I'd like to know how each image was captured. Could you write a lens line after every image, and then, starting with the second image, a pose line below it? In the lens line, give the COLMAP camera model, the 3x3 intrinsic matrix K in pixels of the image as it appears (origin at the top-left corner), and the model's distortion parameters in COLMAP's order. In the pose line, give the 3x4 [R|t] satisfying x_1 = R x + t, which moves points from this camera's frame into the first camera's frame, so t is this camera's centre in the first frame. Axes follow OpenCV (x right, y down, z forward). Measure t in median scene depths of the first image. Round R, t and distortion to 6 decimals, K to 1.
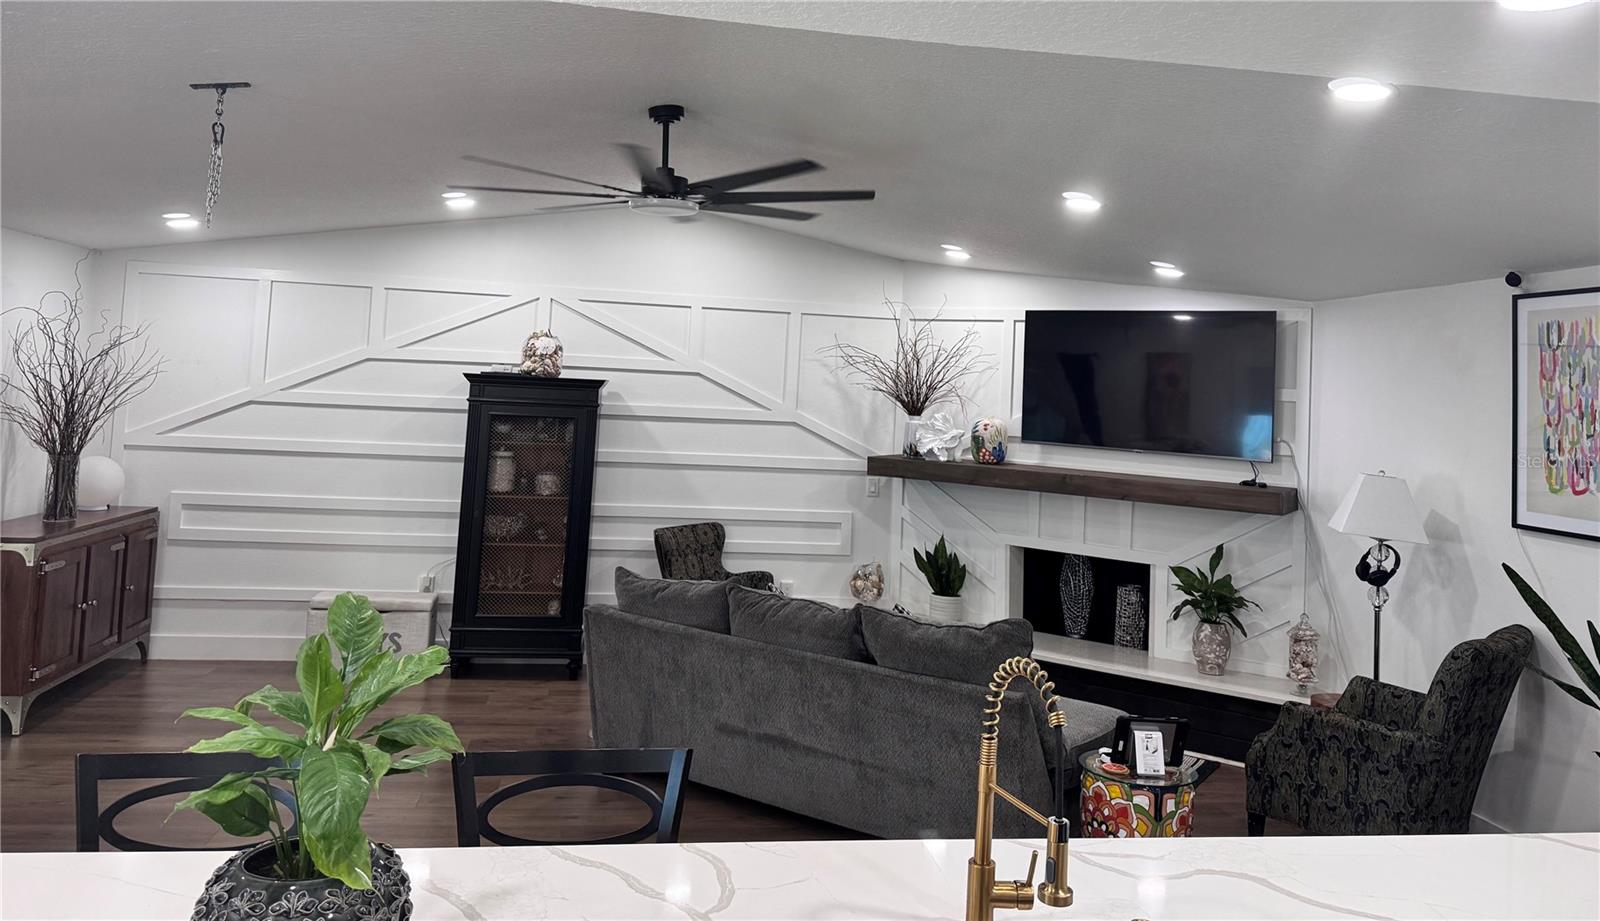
lens RADIAL K [[1148.2, 0, 802.8], [0, 1148.2, 325.2], [0, 0, 1]] dist [0.103516, -0.144556]
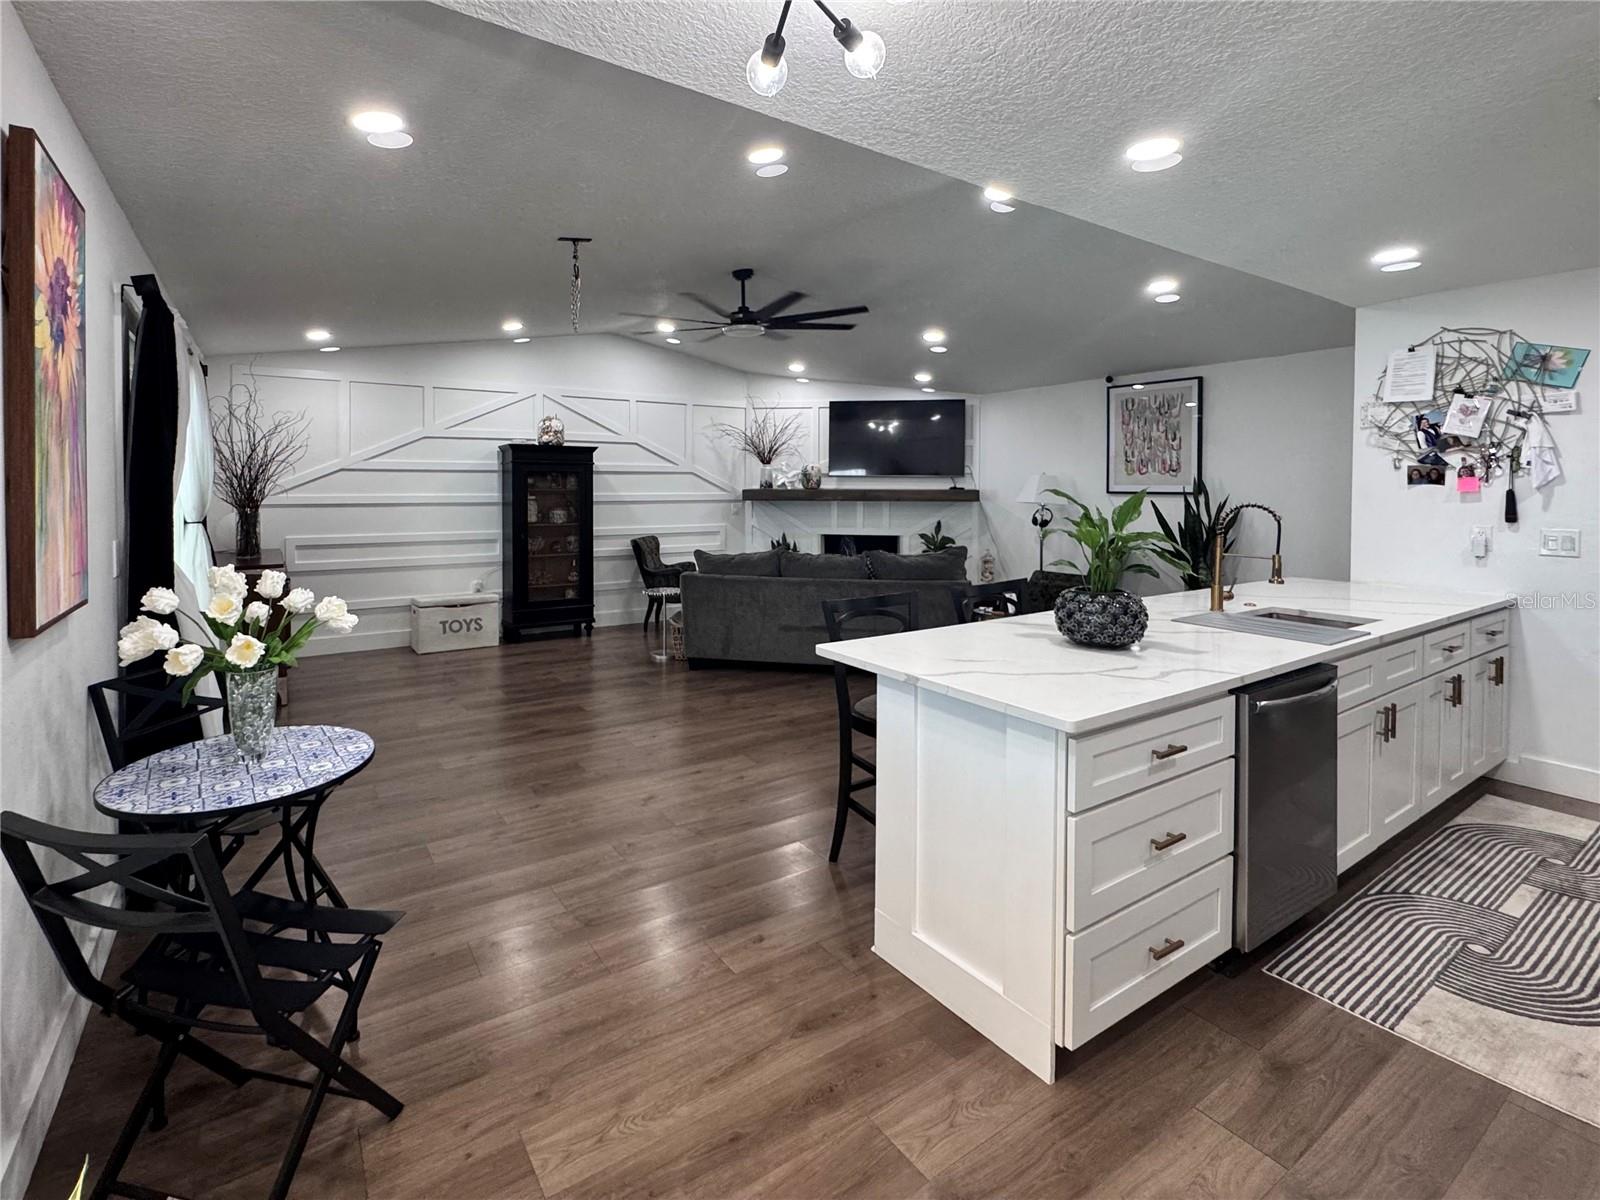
lens RADIAL K [[761.8, 0, 754.4], [0, 761.8, 506.5], [0, 0, 1]] dist [0.002040, 0.000363]
pose [[0.913114, -0.058273, 0.403518, -0.391349], [0.019061, 0.994752, 0.100522, 0.027733], [-0.407259, -0.084097, 0.909433, -0.025457]]
